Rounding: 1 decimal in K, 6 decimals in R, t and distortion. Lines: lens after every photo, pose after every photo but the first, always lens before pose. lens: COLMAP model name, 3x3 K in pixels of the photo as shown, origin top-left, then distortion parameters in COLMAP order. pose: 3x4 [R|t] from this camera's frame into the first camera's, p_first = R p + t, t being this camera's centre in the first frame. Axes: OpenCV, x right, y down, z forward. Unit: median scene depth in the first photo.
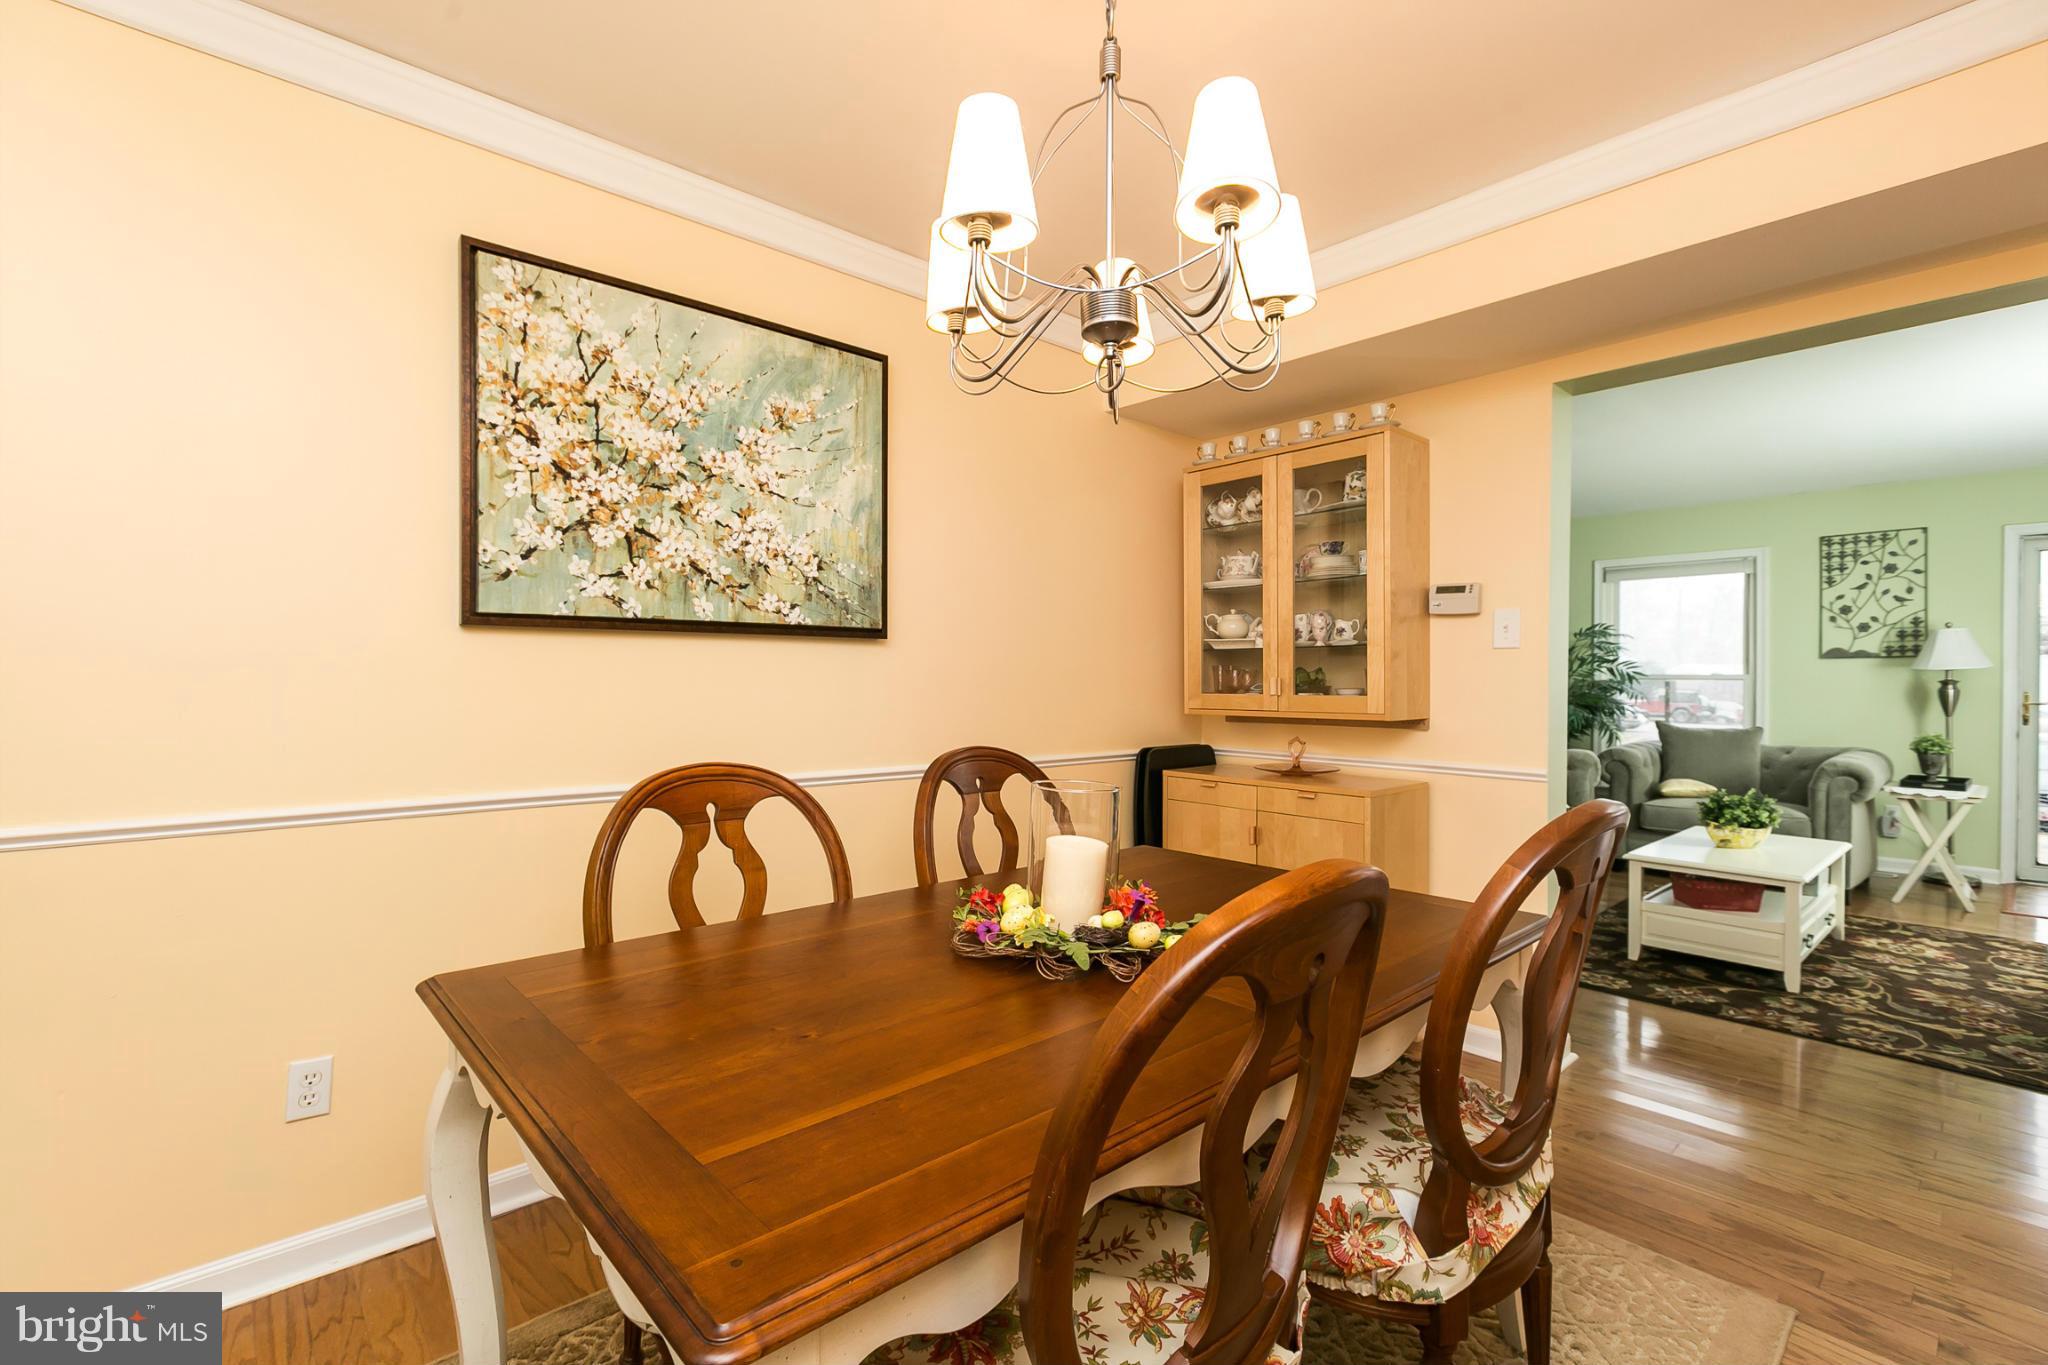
lens RADIAL K [[919.8, 0, 1014.2], [0, 919.8, 679.6], [0, 0, 1]] dist [0.005262, -0.001523]
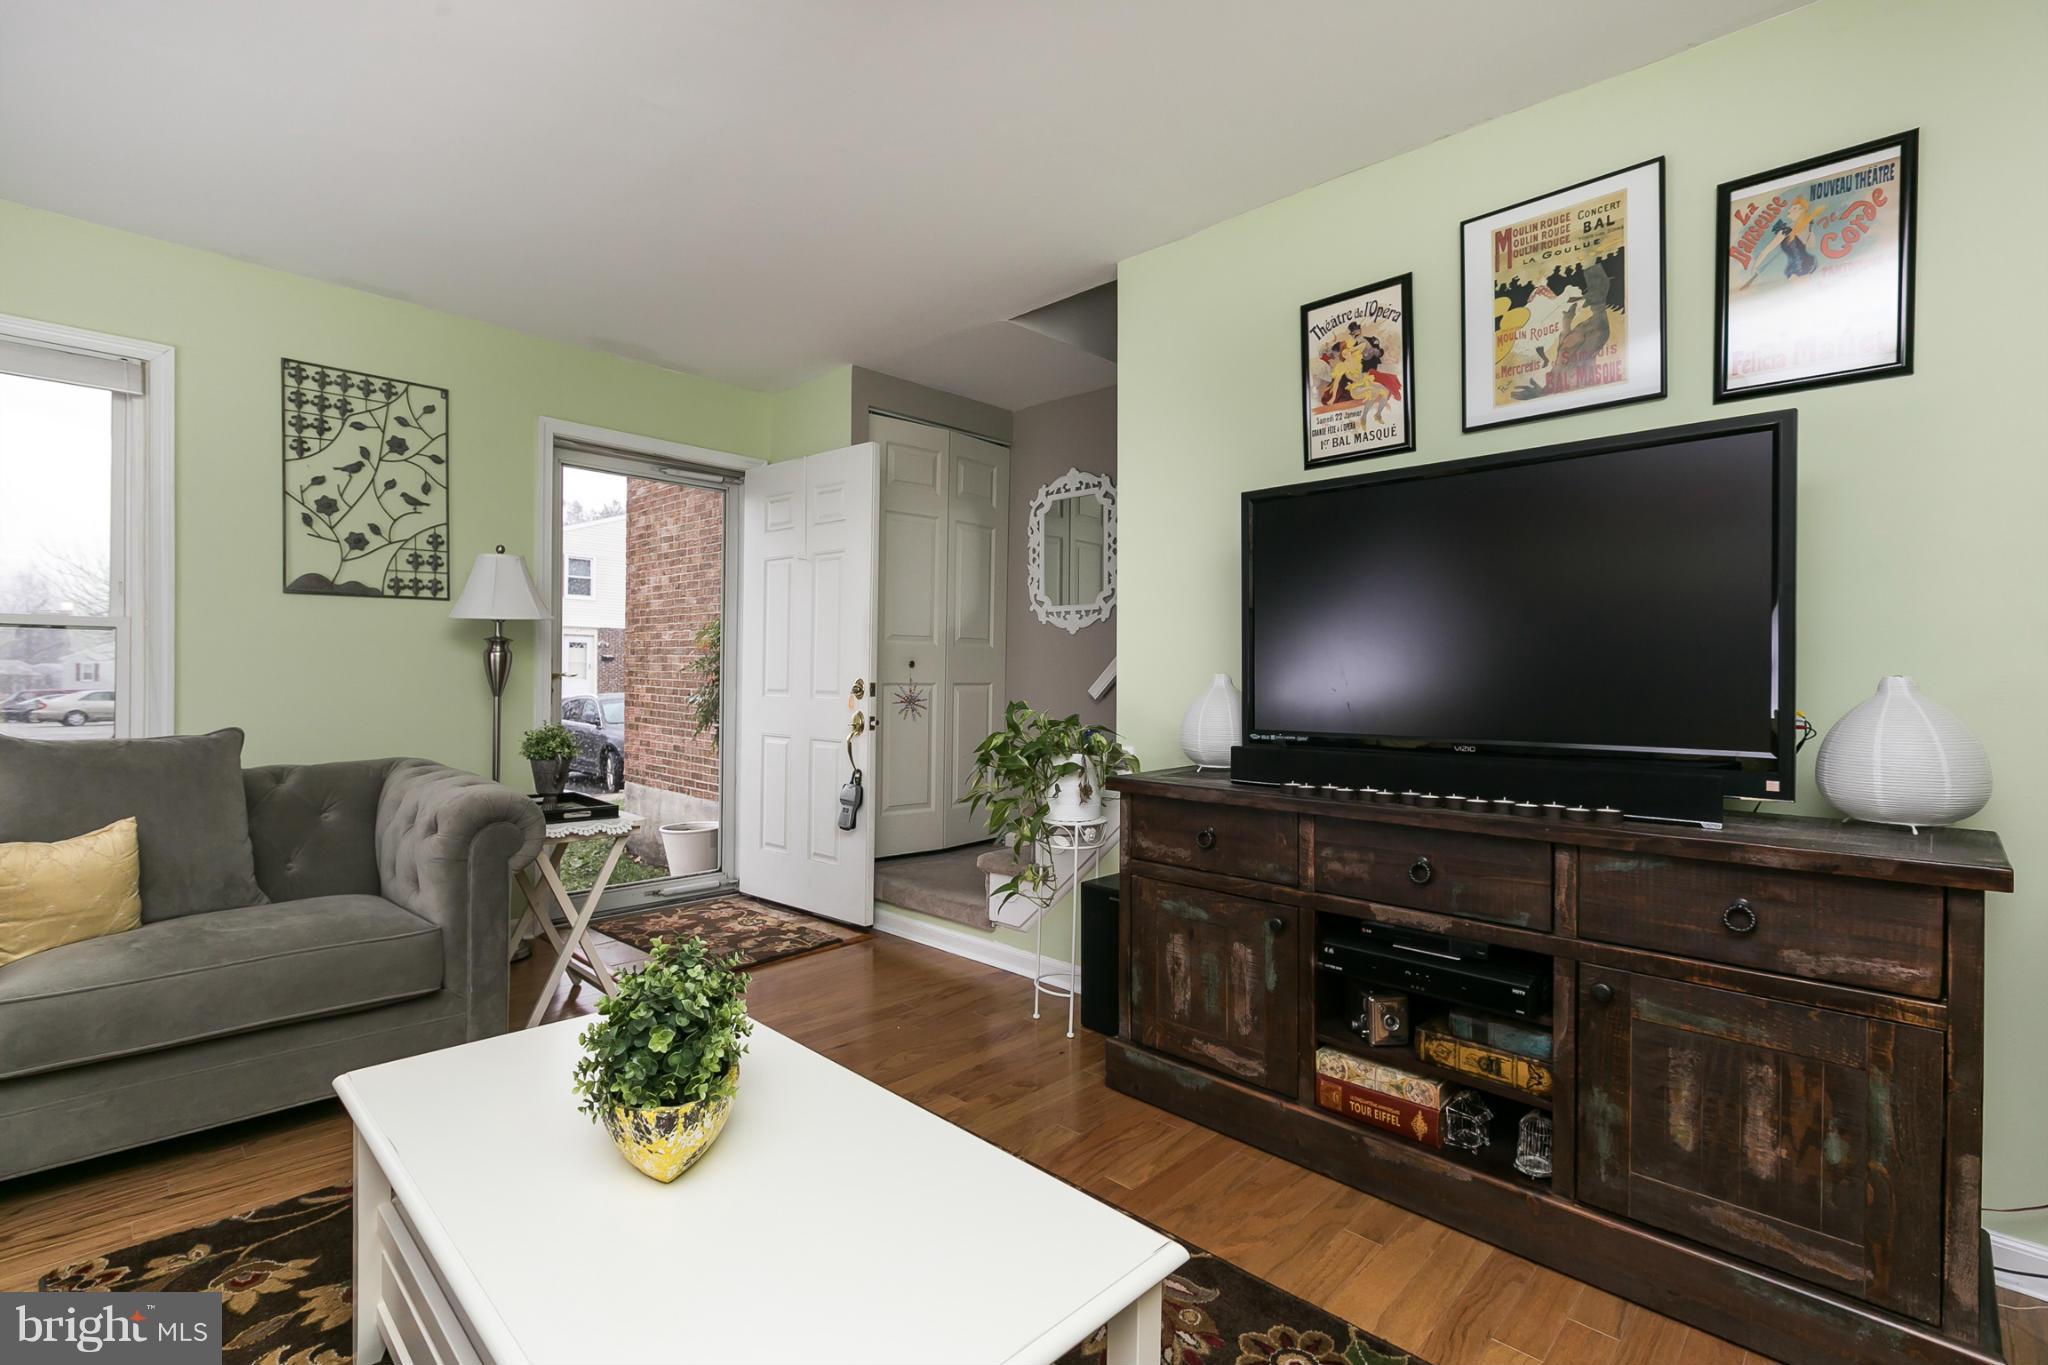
lens RADIAL K [[919.8, 0, 1014.2], [0, 919.8, 679.6], [0, 0, 1]] dist [0.005262, -0.001523]
pose [[-0.058721, -0.008178, 0.998241, 0.338436], [-0.004625, 0.999958, 0.007920, 0.020993], [-0.998264, -0.004152, -0.058757, 0.635850]]
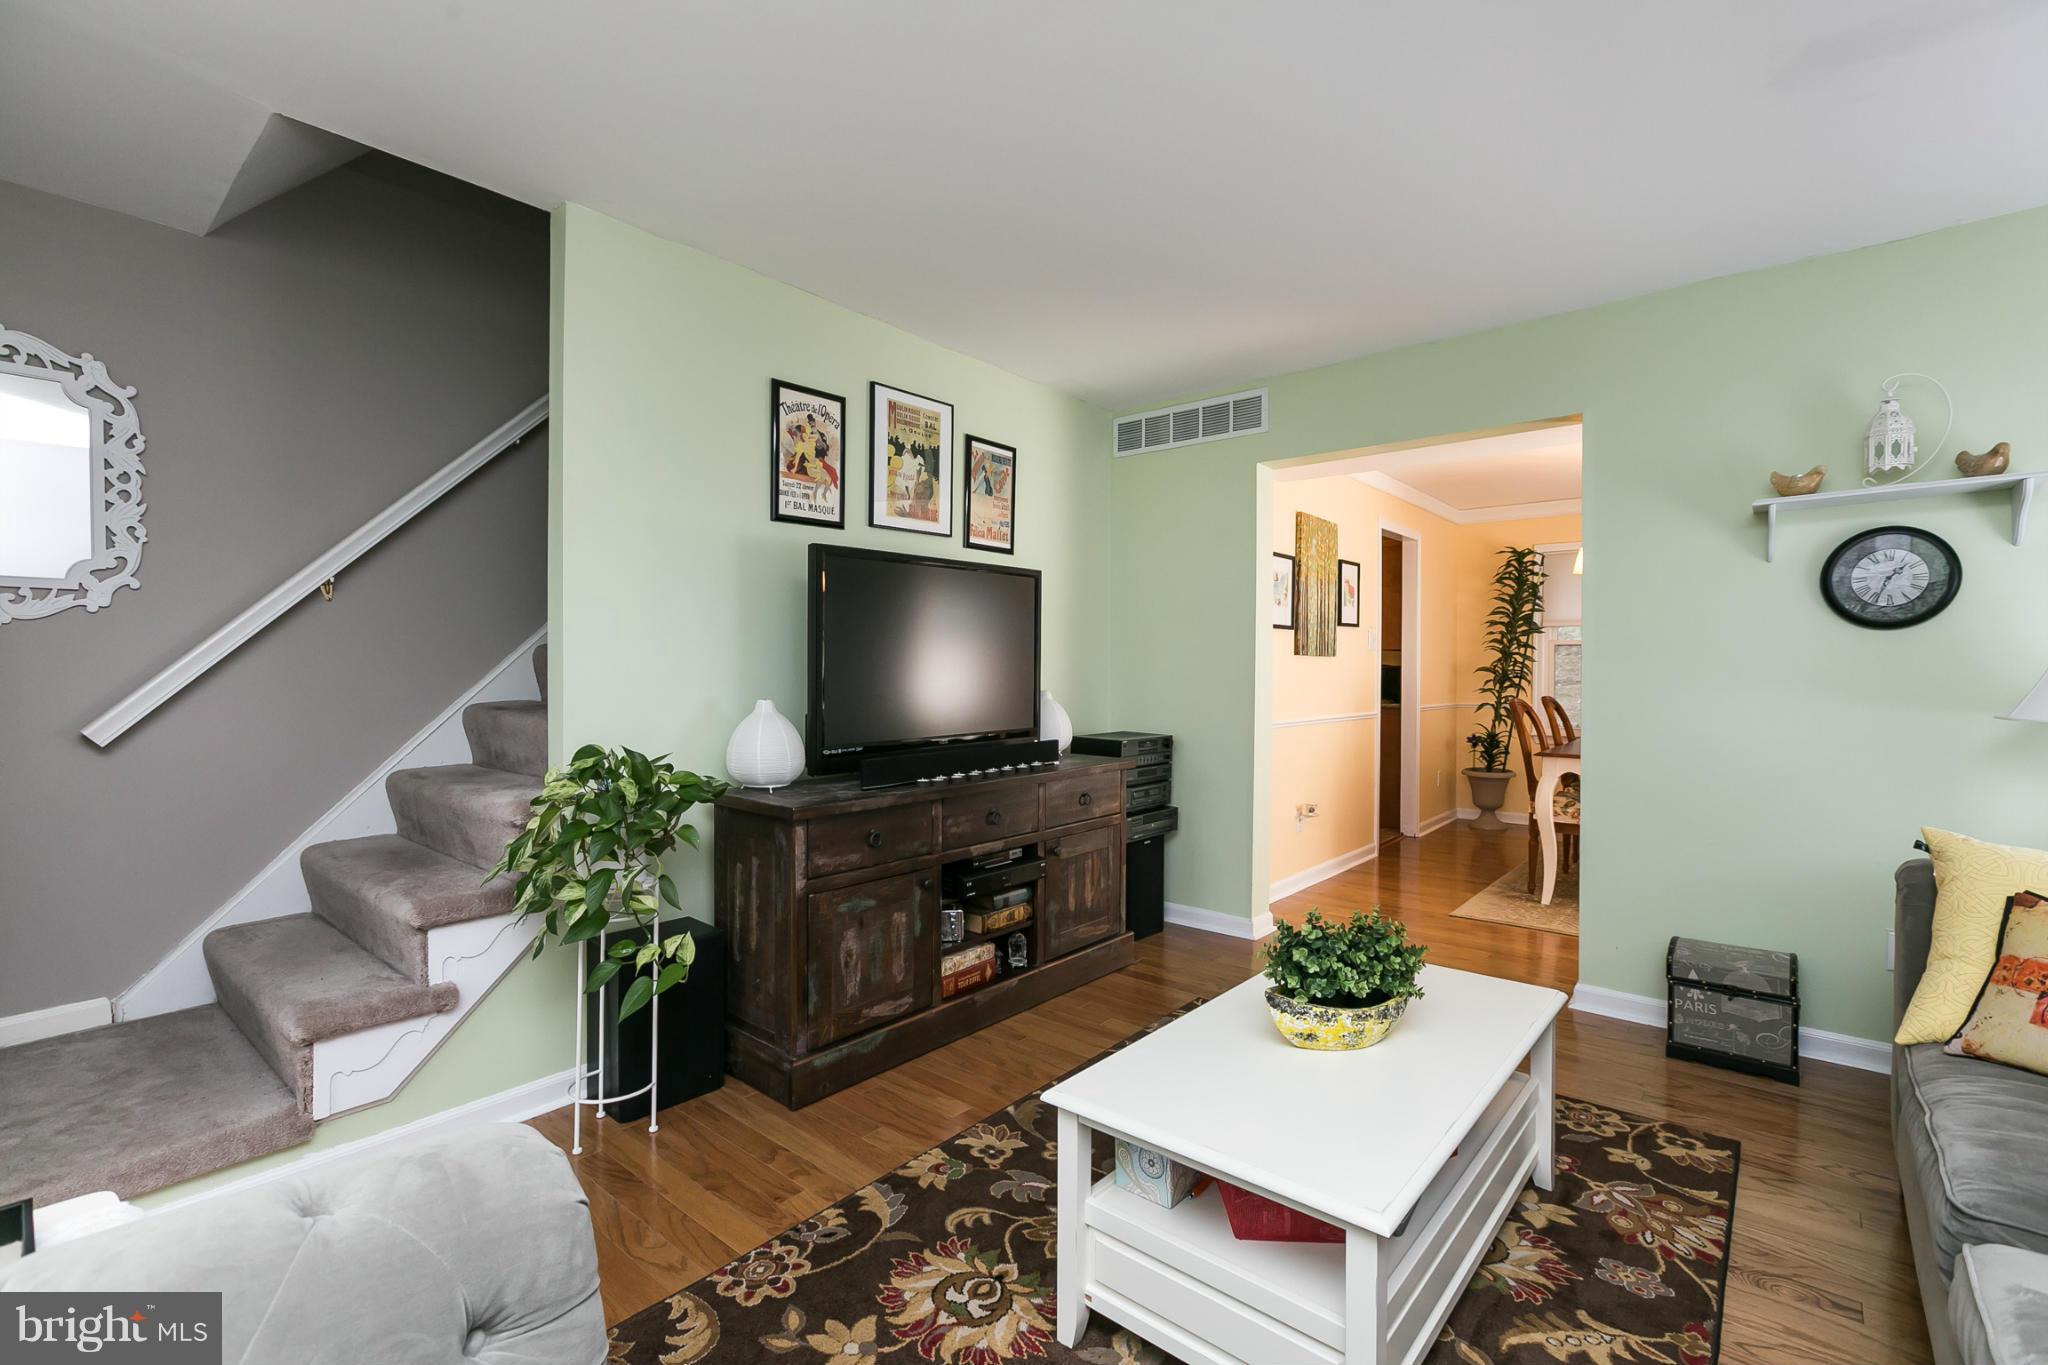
lens RADIAL K [[919.8, 0, 1014.2], [0, 919.8, 679.6], [0, 0, 1]] dist [0.005262, -0.001523]
pose [[-0.992539, -0.003311, -0.121882, 0.785005], [-0.005611, 0.999813, 0.018533, -0.003401], [0.121798, 0.019079, -0.992372, 1.081000]]
